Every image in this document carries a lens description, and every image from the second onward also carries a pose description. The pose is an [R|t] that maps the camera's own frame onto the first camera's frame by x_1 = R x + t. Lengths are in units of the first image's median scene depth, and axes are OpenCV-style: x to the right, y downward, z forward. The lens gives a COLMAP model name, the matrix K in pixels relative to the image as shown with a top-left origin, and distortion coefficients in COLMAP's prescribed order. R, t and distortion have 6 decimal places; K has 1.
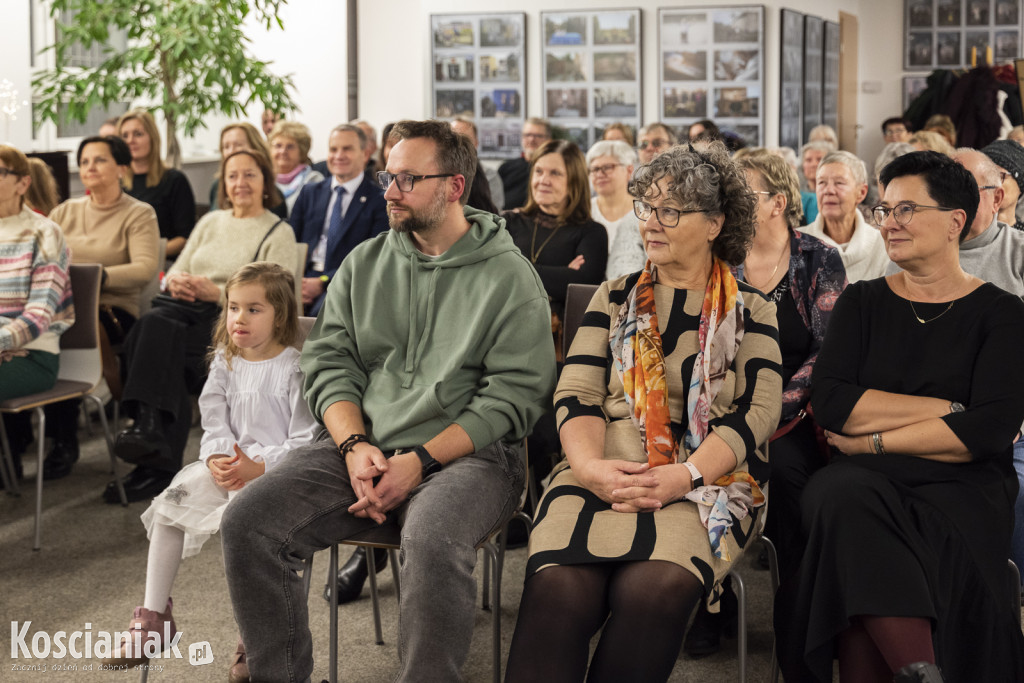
lens RADIAL K [[1456.3, 0, 514.8], [0, 1456.3, 213.5], [0, 0, 1]] dist [0.027030, -0.047384]
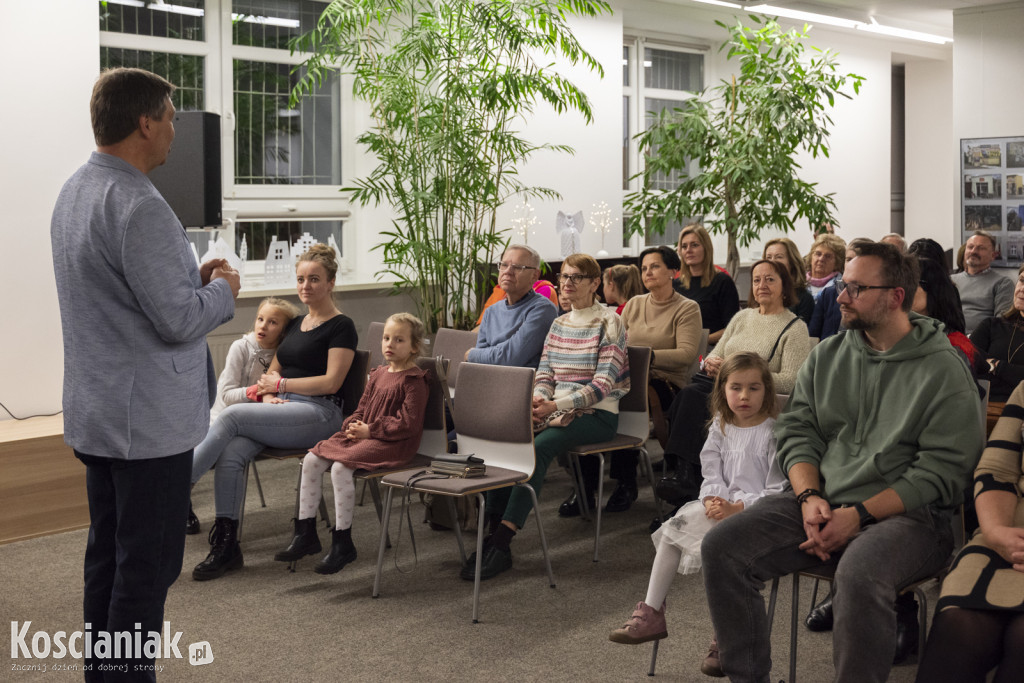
lens RADIAL K [[1456.3, 0, 514.8], [0, 1456.3, 213.5], [0, 0, 1]] dist [0.027030, -0.047384]
pose [[0.893669, 0.002167, -0.448721, 0.198499], [-0.029796, 0.998068, -0.054521, -0.009858], [0.447736, 0.062094, 0.892007, -0.229140]]
